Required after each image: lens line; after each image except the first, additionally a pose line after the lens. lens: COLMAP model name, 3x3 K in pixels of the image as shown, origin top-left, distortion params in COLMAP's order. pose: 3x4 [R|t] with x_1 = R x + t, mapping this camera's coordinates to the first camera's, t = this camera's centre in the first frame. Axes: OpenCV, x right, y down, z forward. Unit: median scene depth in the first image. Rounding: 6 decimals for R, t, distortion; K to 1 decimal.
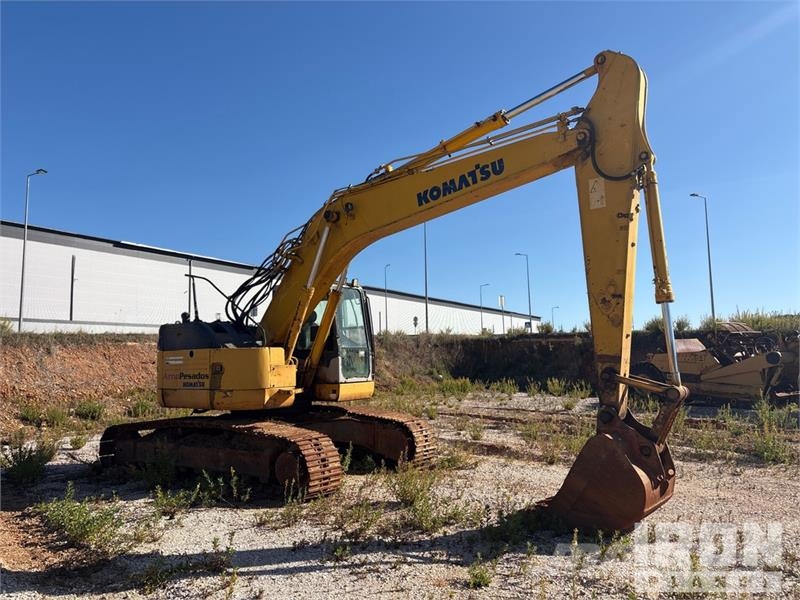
lens RADIAL K [[594.9, 0, 400.0], [0, 594.9, 300.0], [0, 0, 1]] dist [0.081541, -0.276411]
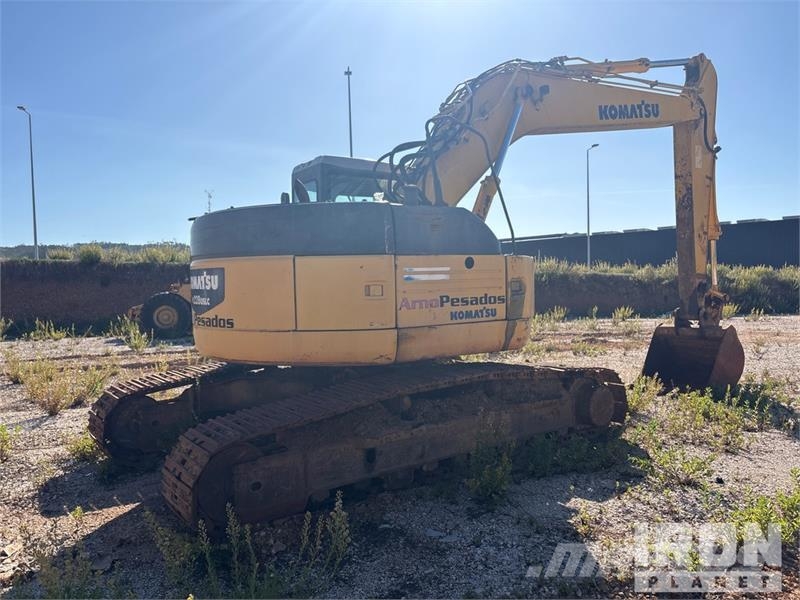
lens RADIAL K [[604.4, 0, 400.3], [0, 604.4, 293.6], [0, 0, 1]] dist [0.087321, -0.107409]
pose [[0.314625, -0.017852, 0.949048, -0.902061], [-0.088324, 0.994935, 0.047996, 0.094515], [-0.945098, -0.098925, 0.311455, 0.848327]]
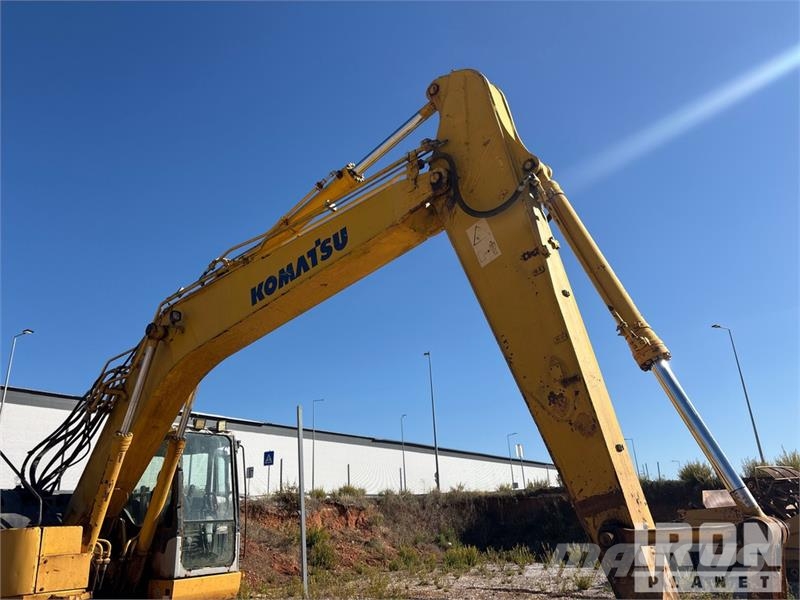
lens RADIAL K [[604.4, 0, 400.3], [0, 604.4, 293.6], [0, 0, 1]] dist [0.087321, -0.107409]
pose [[0.998628, -0.046363, -0.024323, 0.197201], [0.038554, 0.965514, -0.257479, 0.018195], [0.035422, 0.256188, 0.965978, 0.269739]]
